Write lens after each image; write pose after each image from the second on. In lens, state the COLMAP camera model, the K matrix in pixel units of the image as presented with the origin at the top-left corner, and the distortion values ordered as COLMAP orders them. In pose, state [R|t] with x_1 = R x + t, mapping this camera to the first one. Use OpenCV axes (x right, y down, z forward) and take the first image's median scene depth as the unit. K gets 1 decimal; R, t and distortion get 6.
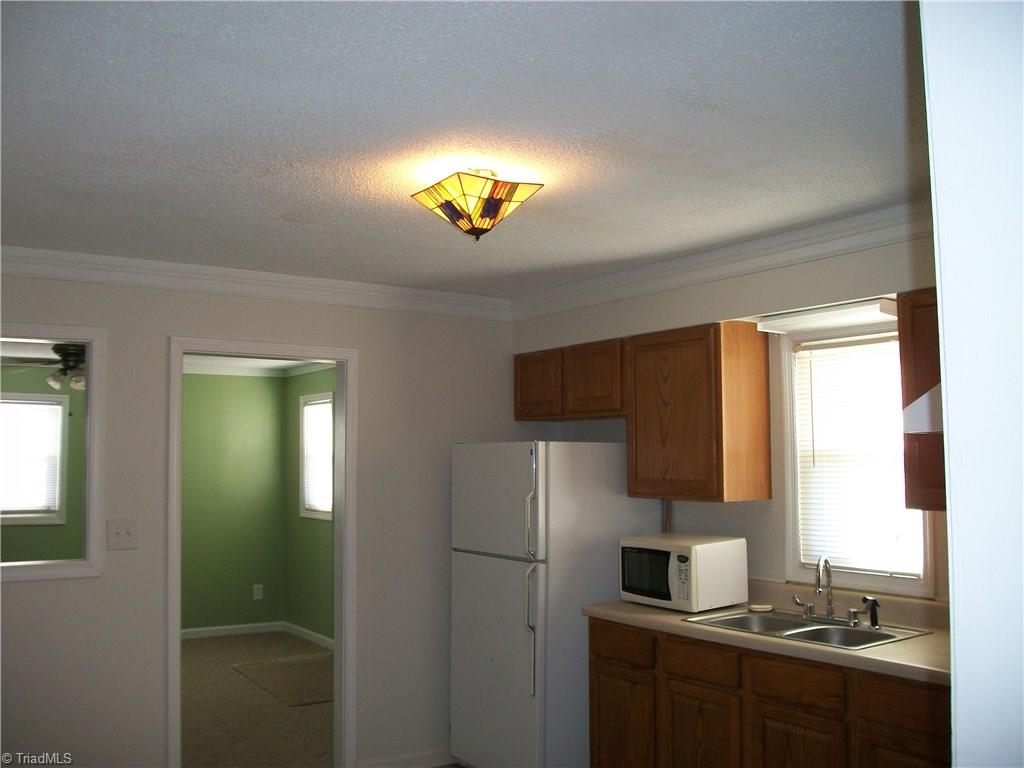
lens RADIAL K [[970.6, 0, 473.2], [0, 970.6, 382.3], [0, 0, 1]] dist [-0.096635, 0.012717]
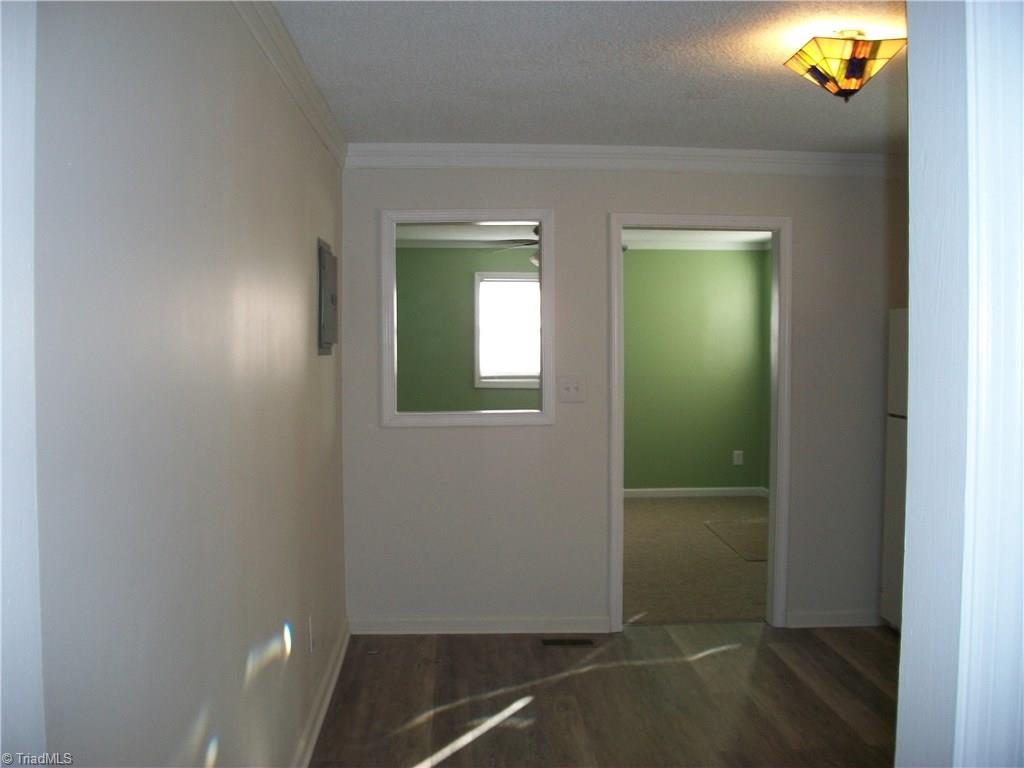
lens RADIAL K [[973.1, 0, 509.5], [0, 973.1, 365.5], [0, 0, 1]] dist [-0.102304, 0.009192]
pose [[0.877384, 0.017194, -0.479481, 0.179168], [0.034774, 0.994450, 0.099292, 0.017192], [0.478527, -0.103791, 0.871917, -0.069635]]
